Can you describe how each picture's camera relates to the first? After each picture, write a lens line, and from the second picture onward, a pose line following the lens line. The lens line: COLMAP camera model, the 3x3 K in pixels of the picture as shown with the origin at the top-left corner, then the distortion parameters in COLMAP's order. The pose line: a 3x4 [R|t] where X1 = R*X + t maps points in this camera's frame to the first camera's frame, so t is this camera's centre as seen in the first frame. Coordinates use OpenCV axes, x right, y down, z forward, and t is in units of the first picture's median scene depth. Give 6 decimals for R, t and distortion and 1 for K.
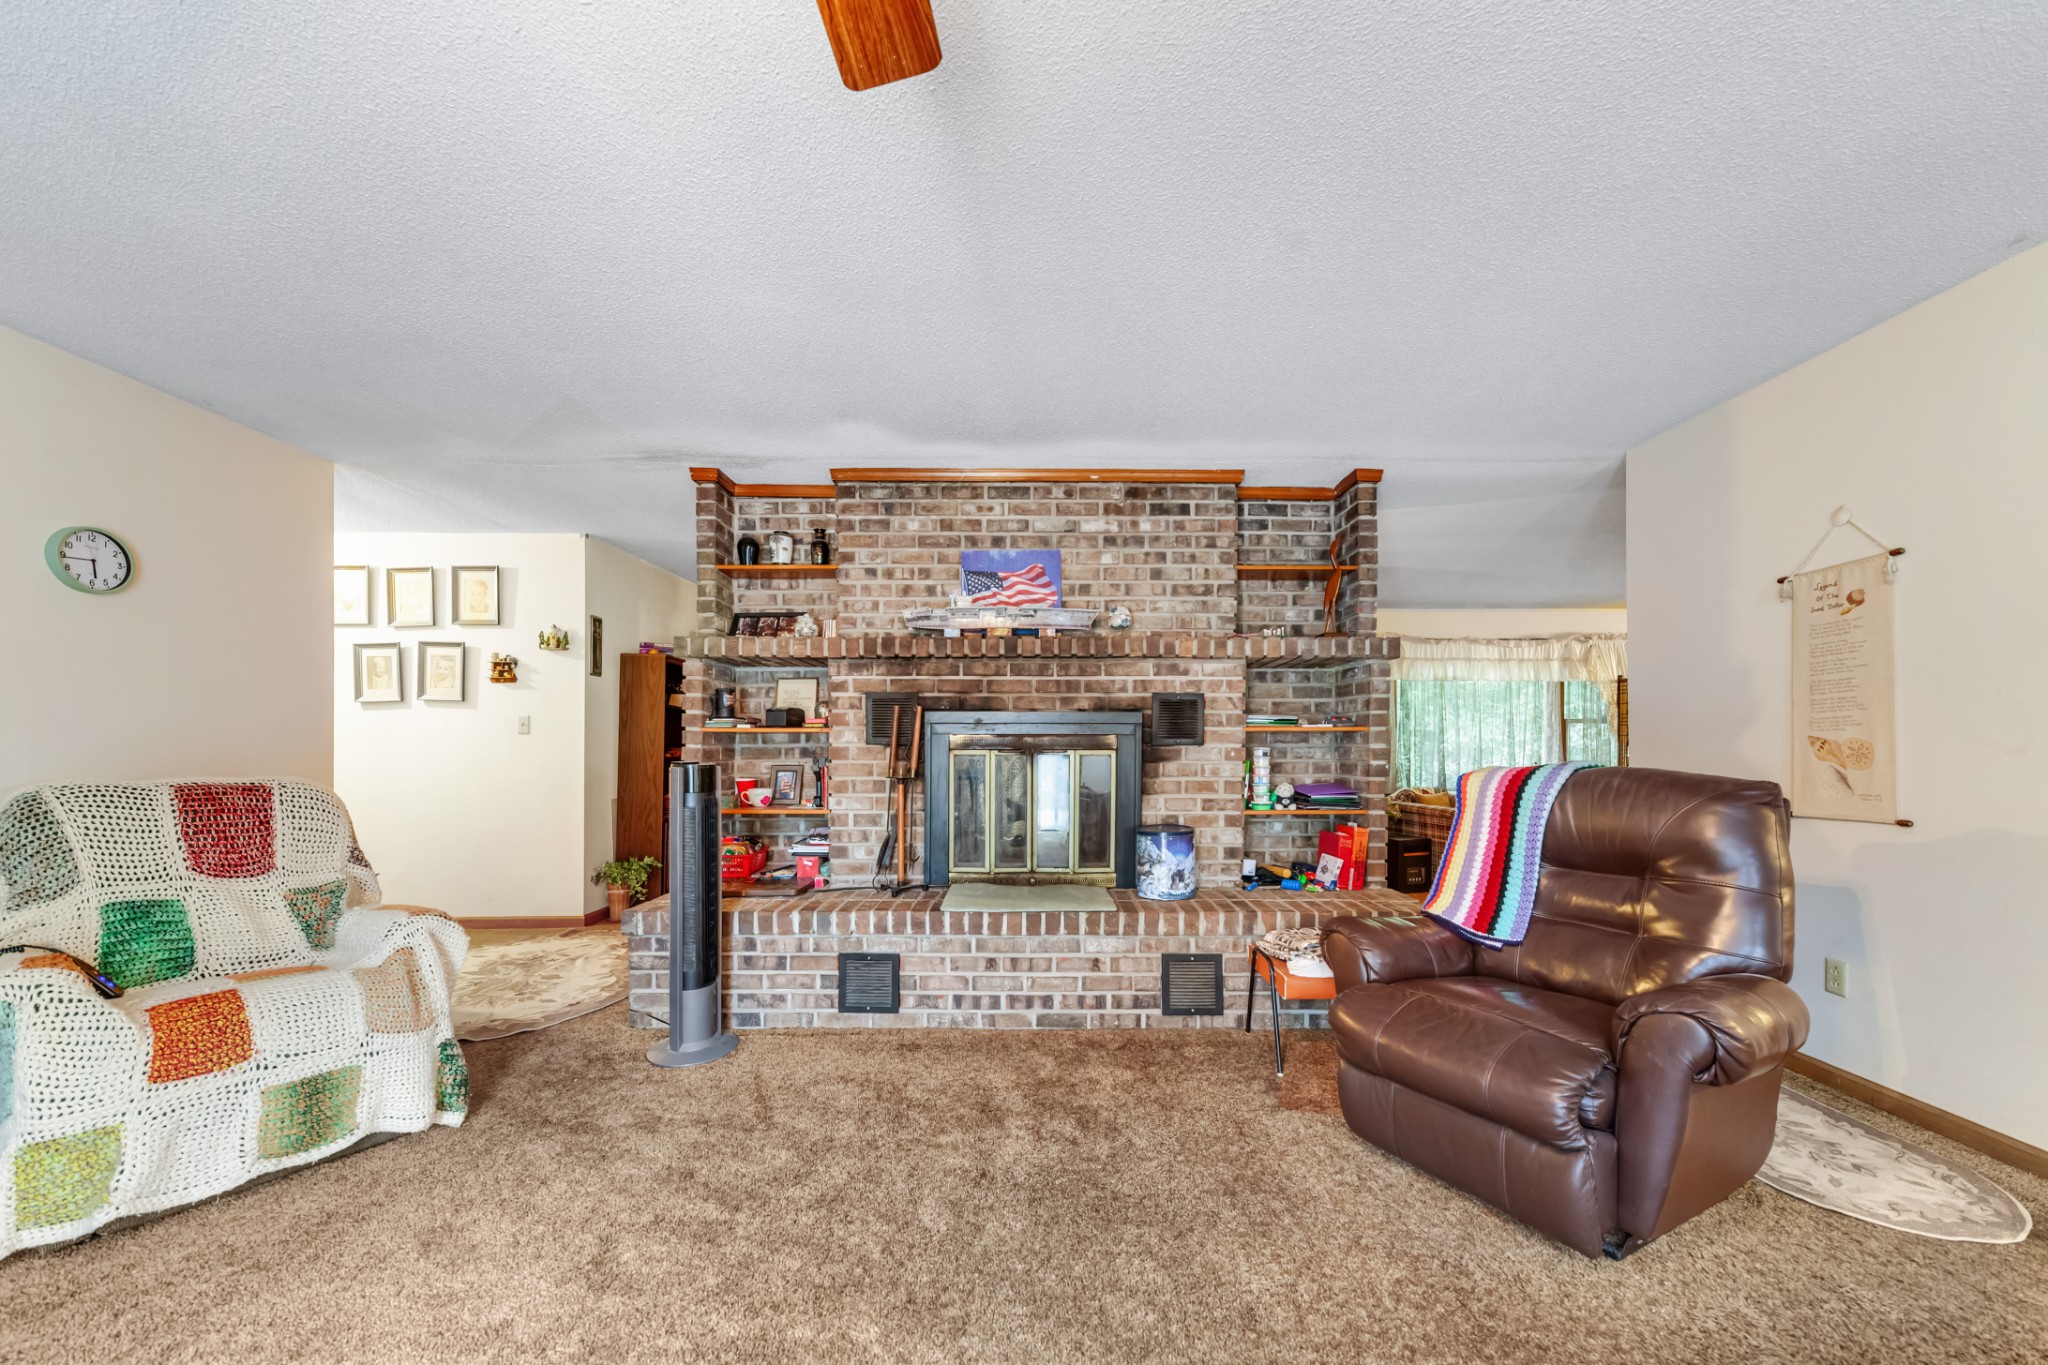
lens RADIAL K [[740.7, 0, 1024.9], [0, 740.7, 734.8], [0, 0, 1]] dist [0.002603, 0.000061]
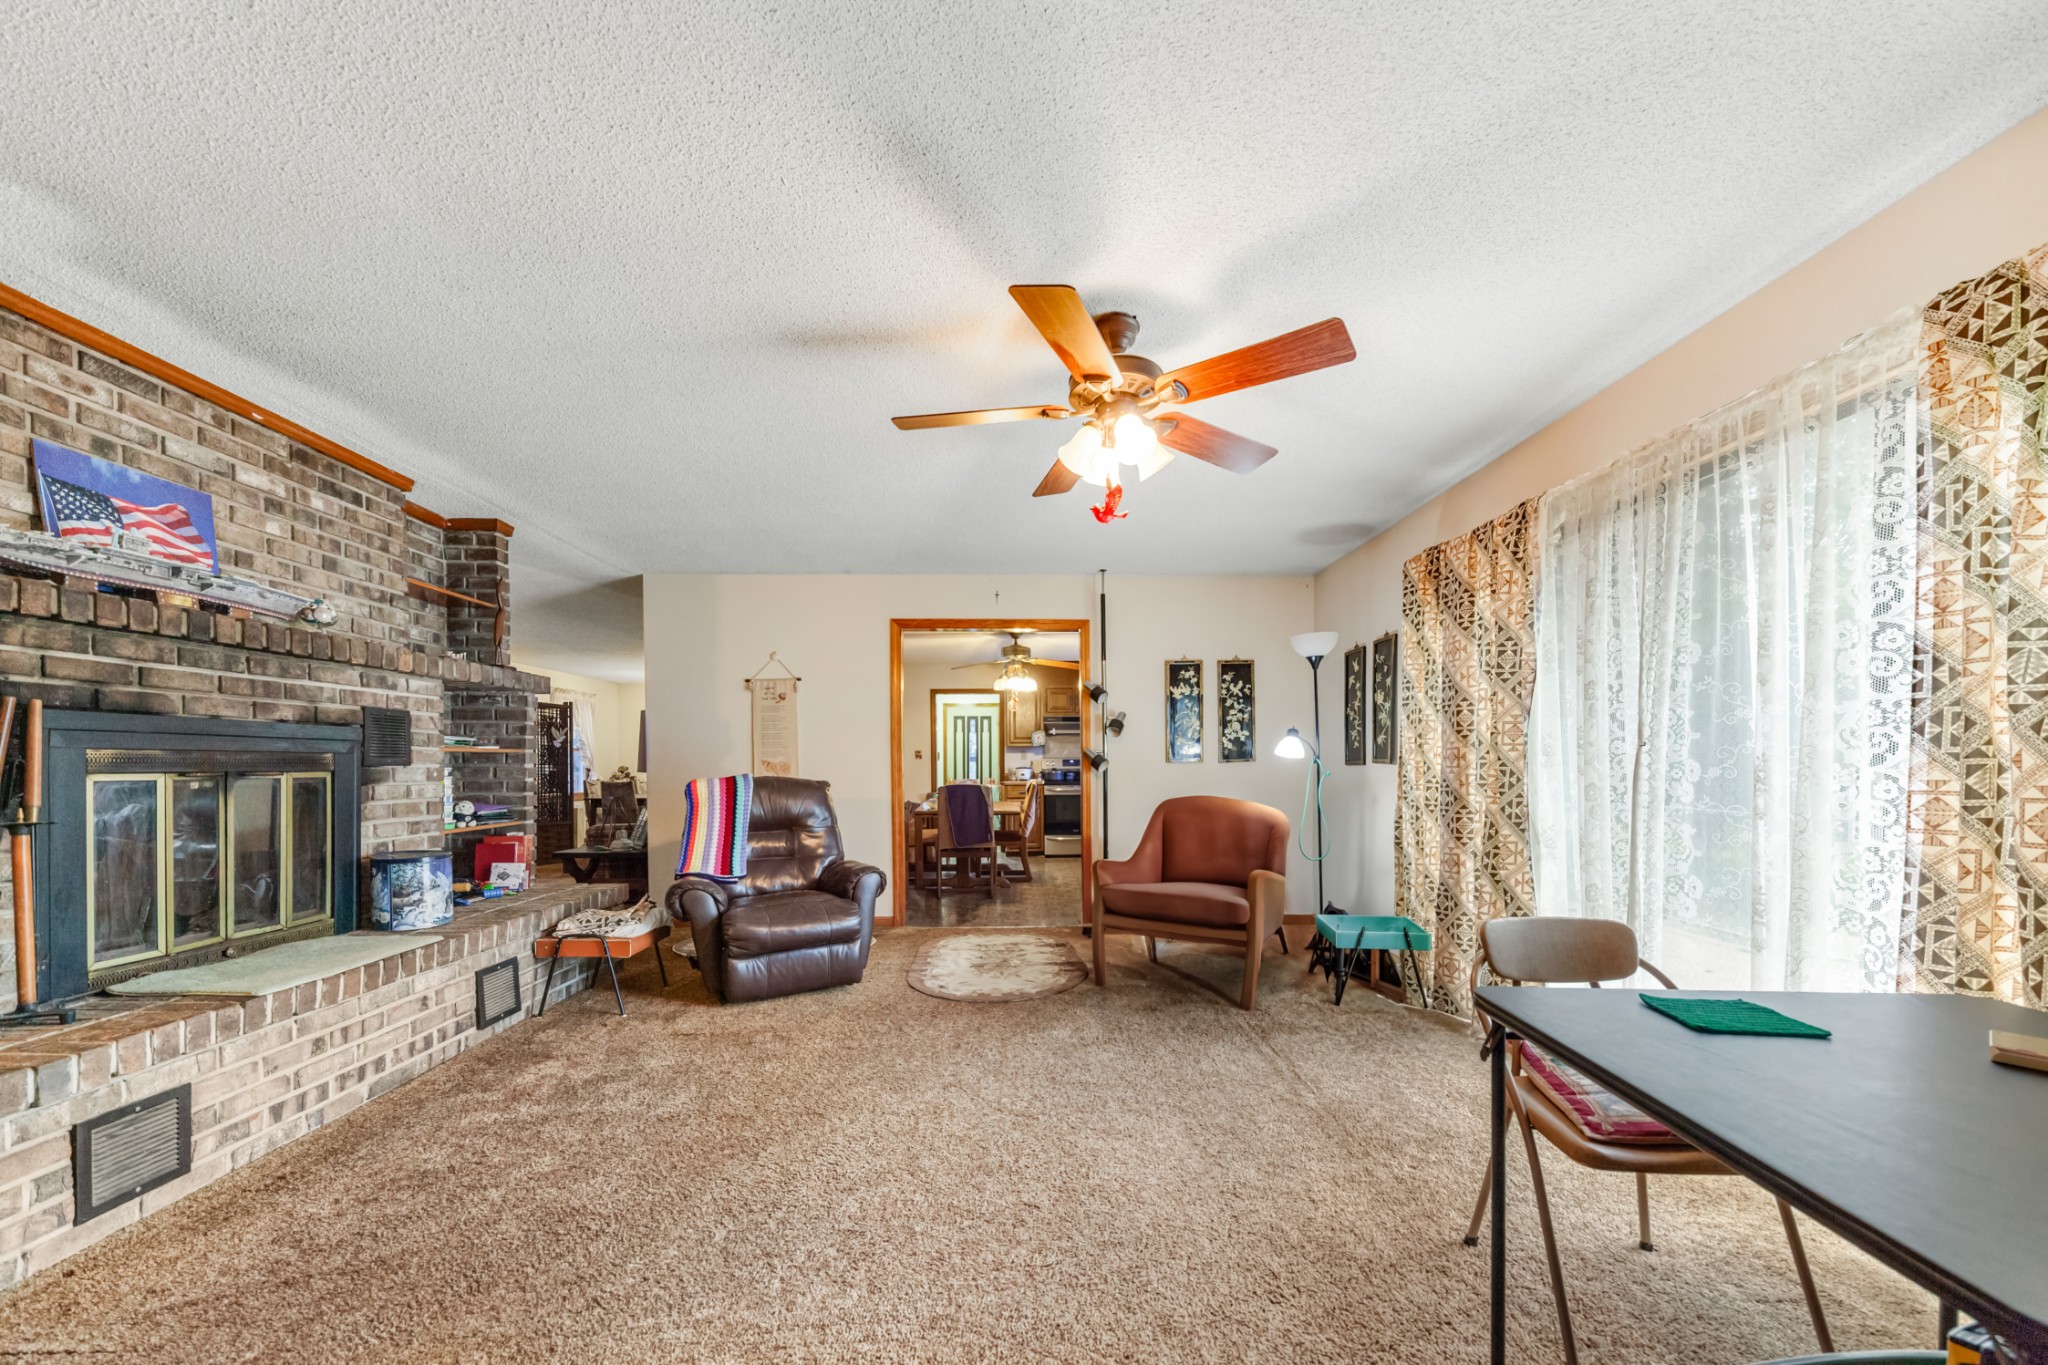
lens RADIAL K [[740.7, 0, 1024.9], [0, 740.7, 734.8], [0, 0, 1]] dist [0.002603, 0.000061]
pose [[-0.012701, 0.038784, 0.999167, -0.717700], [-0.013578, 0.999149, -0.038956, 0.001005], [-0.999827, -0.014061, -0.012164, 0.223378]]
